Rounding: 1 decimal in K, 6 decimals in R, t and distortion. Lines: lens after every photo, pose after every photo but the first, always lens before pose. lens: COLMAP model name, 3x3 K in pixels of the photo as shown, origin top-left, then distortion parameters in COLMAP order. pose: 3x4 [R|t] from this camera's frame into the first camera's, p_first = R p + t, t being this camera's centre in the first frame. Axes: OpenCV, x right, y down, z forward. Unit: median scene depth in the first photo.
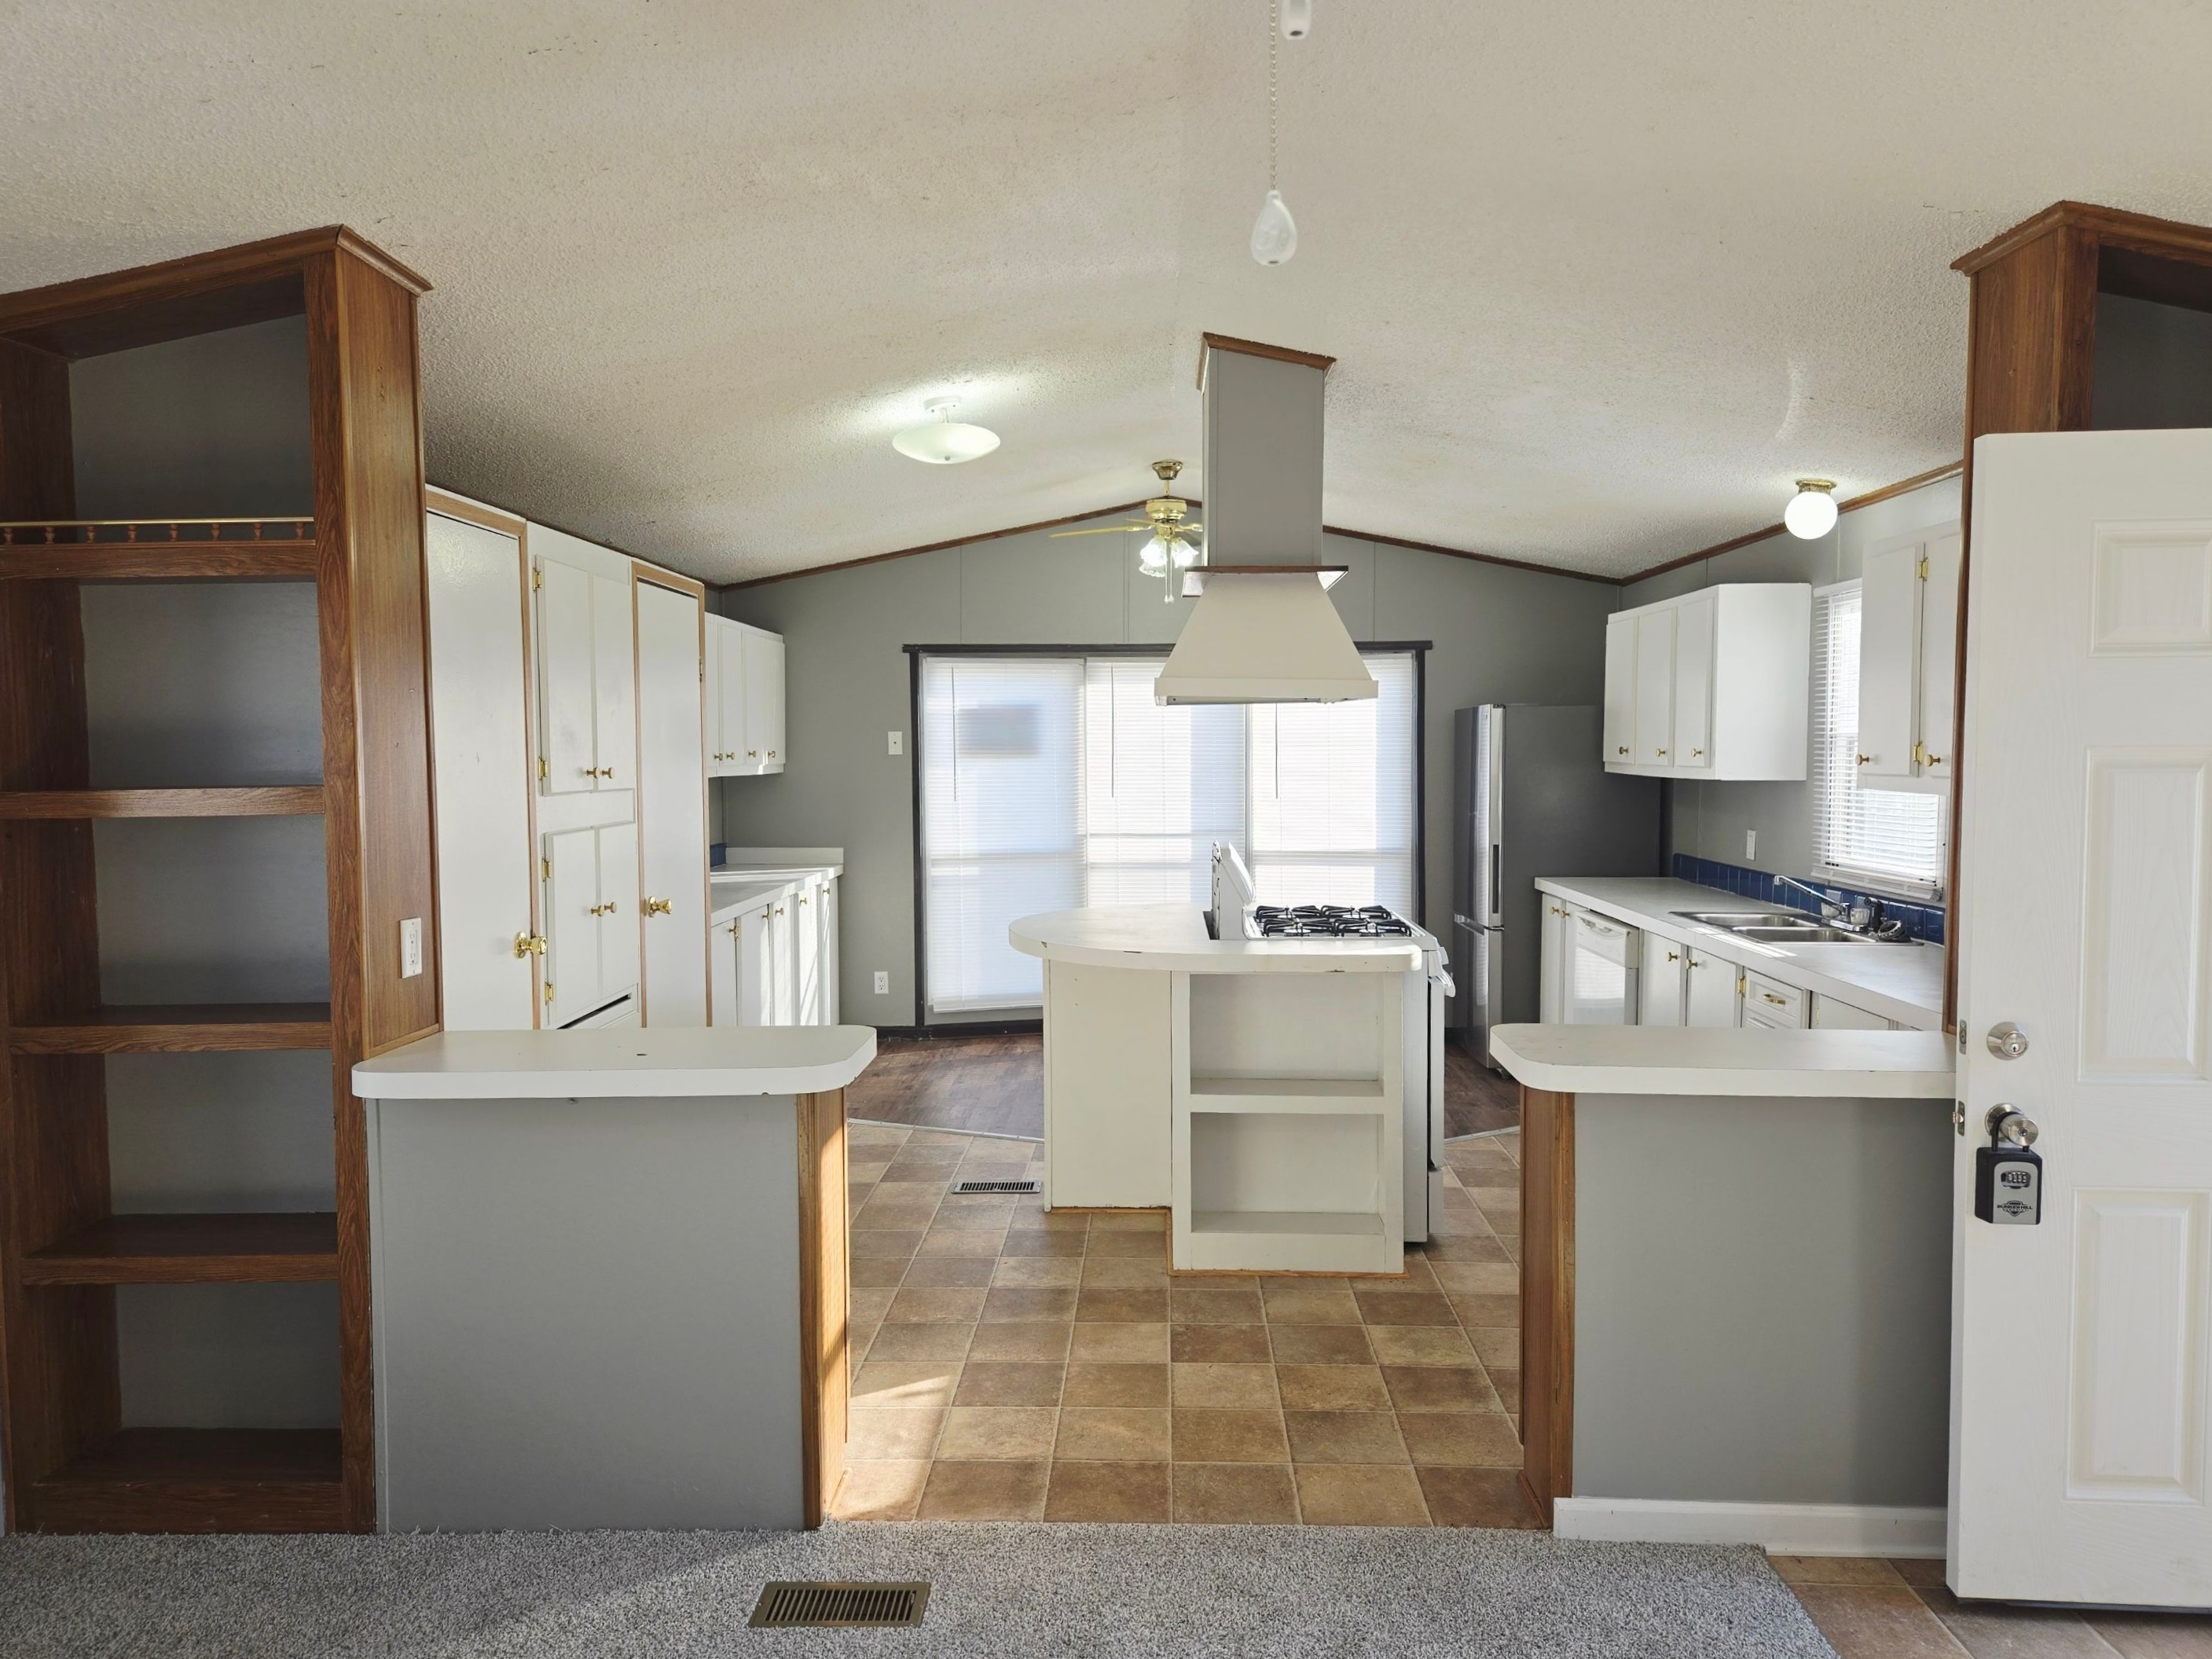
lens RADIAL K [[1520.9, 0, 1106.0], [0, 1520.9, 829.5], [0, 0, 1]] dist [0.058075, -0.000200]
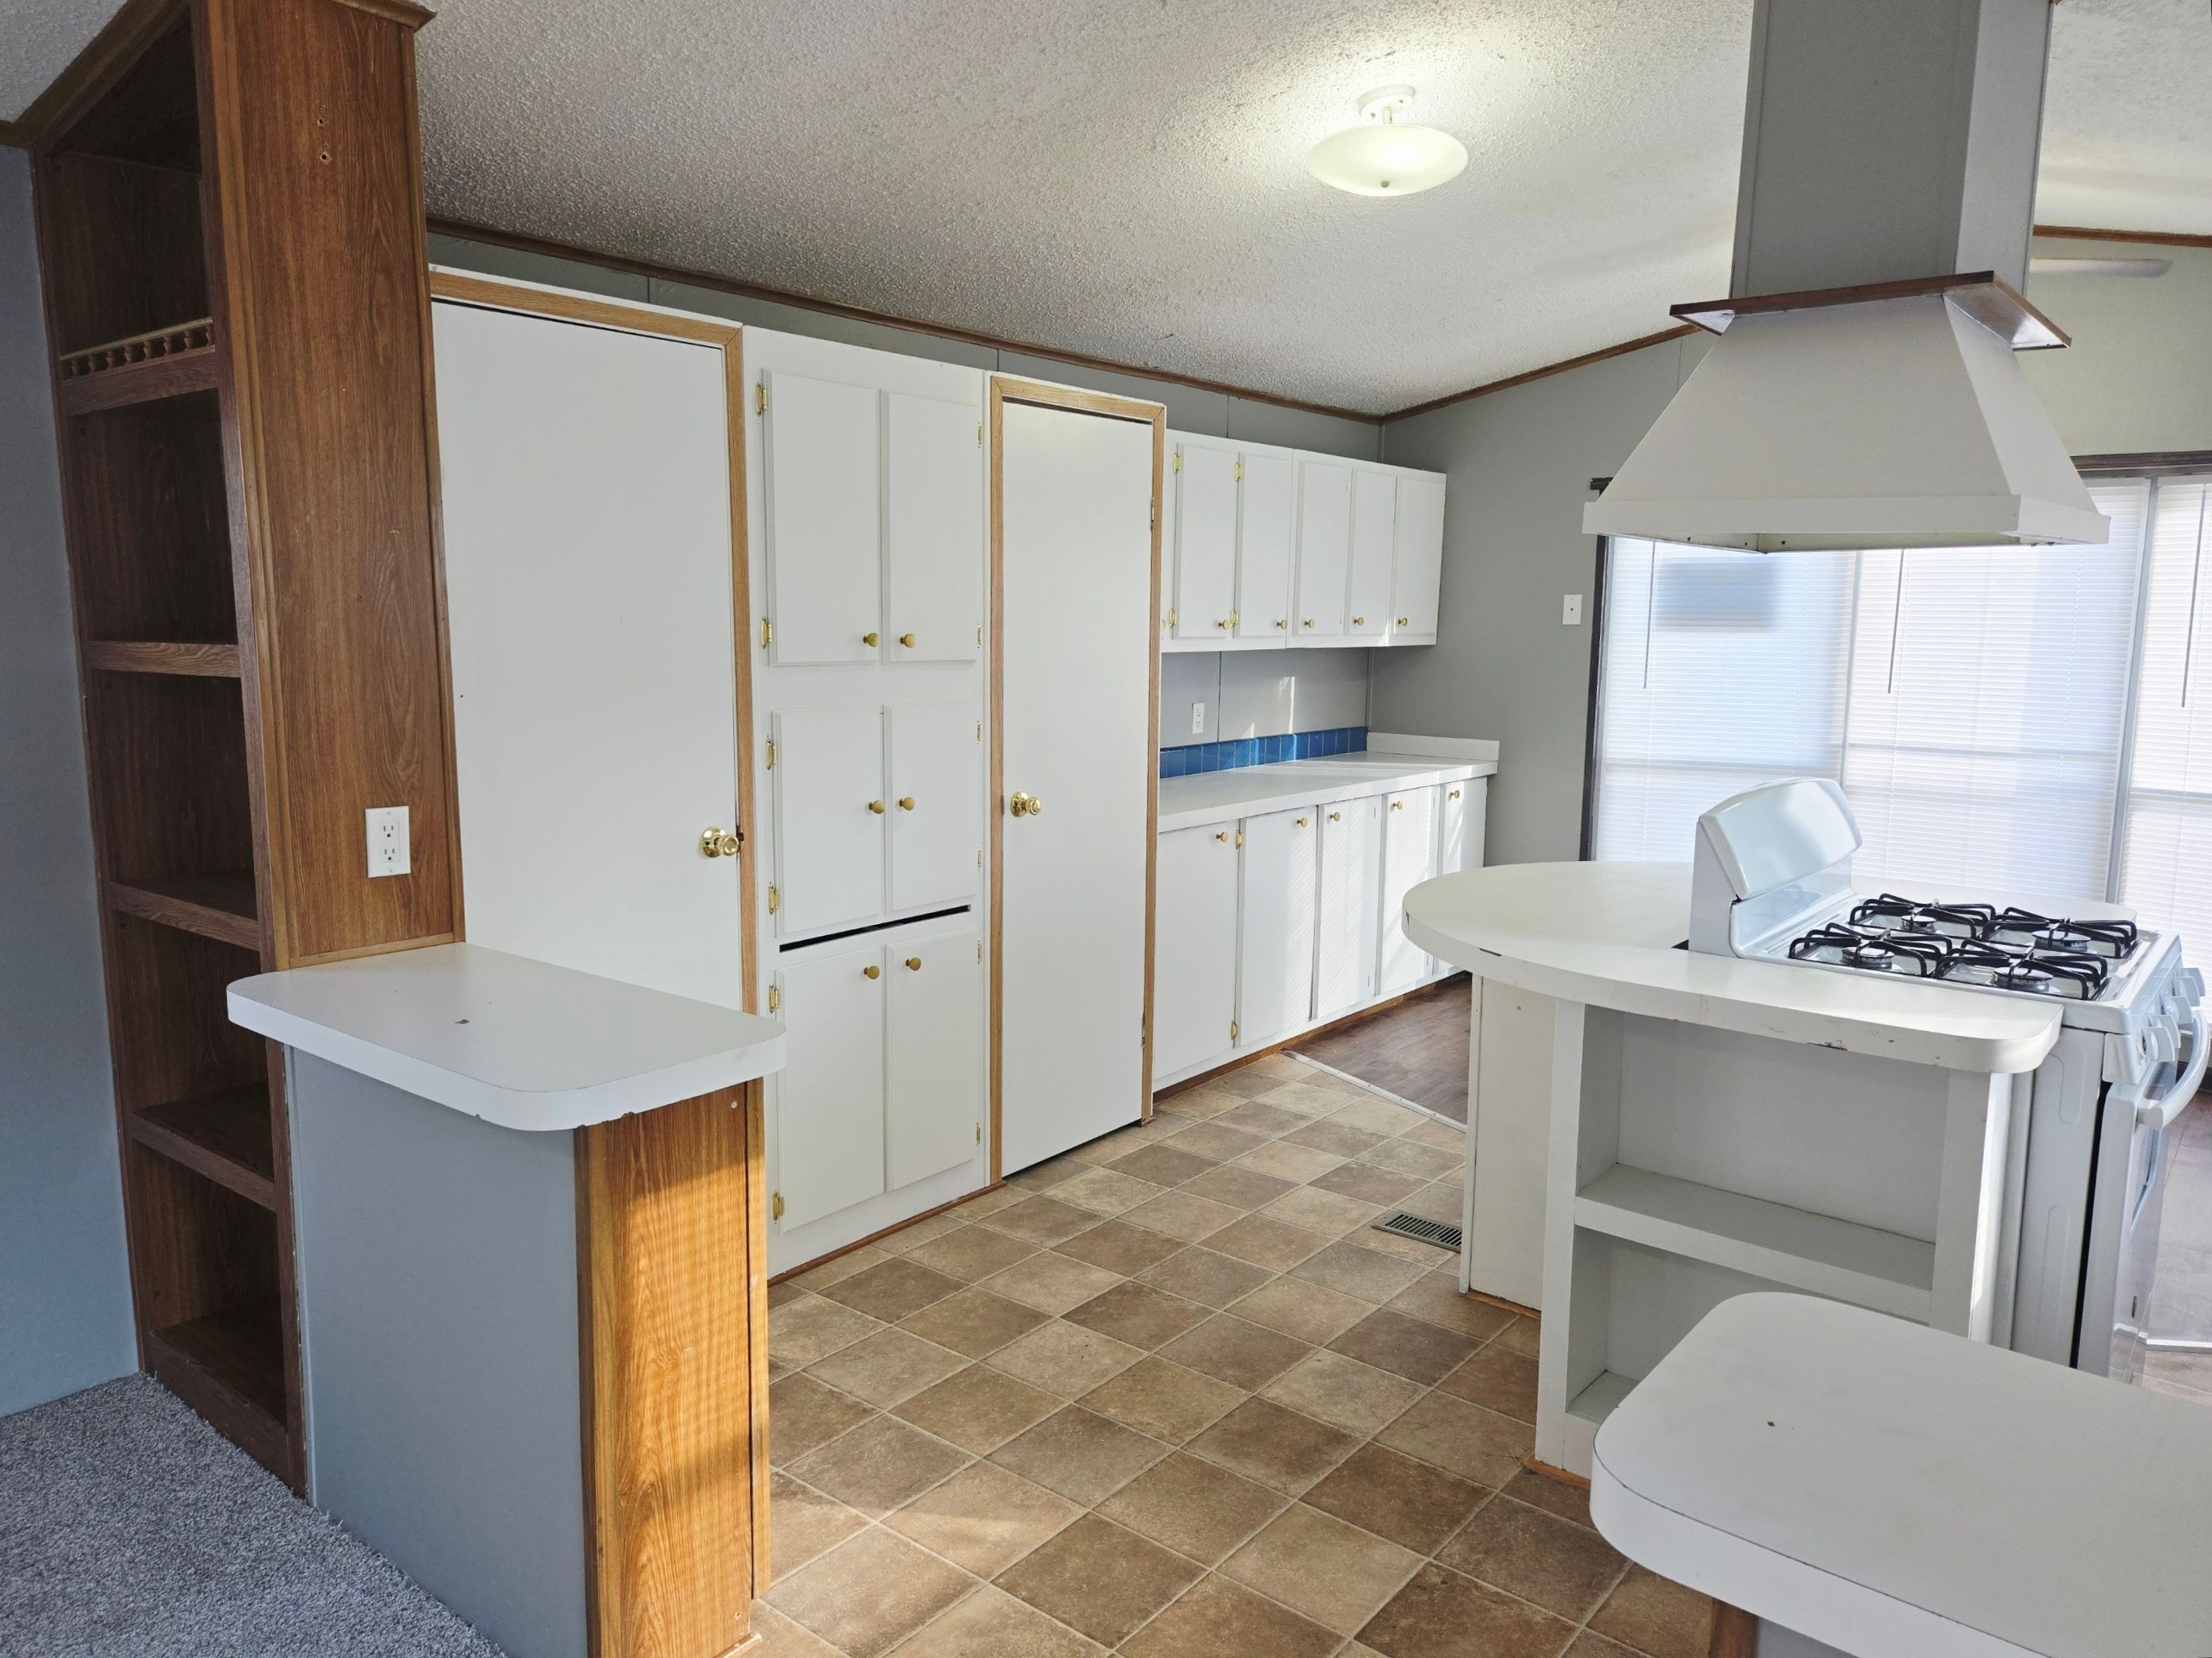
lens RADIAL K [[1535.6, 0, 1078.7], [0, 1535.6, 825.7], [0, 0, 1]] dist [0.031491, -0.001724]
pose [[0.794960, 0.101287, -0.598147, 0.210995], [-0.050504, 0.993591, 0.101128, -0.021687], [0.604556, -0.050184, 0.794980, 0.333548]]
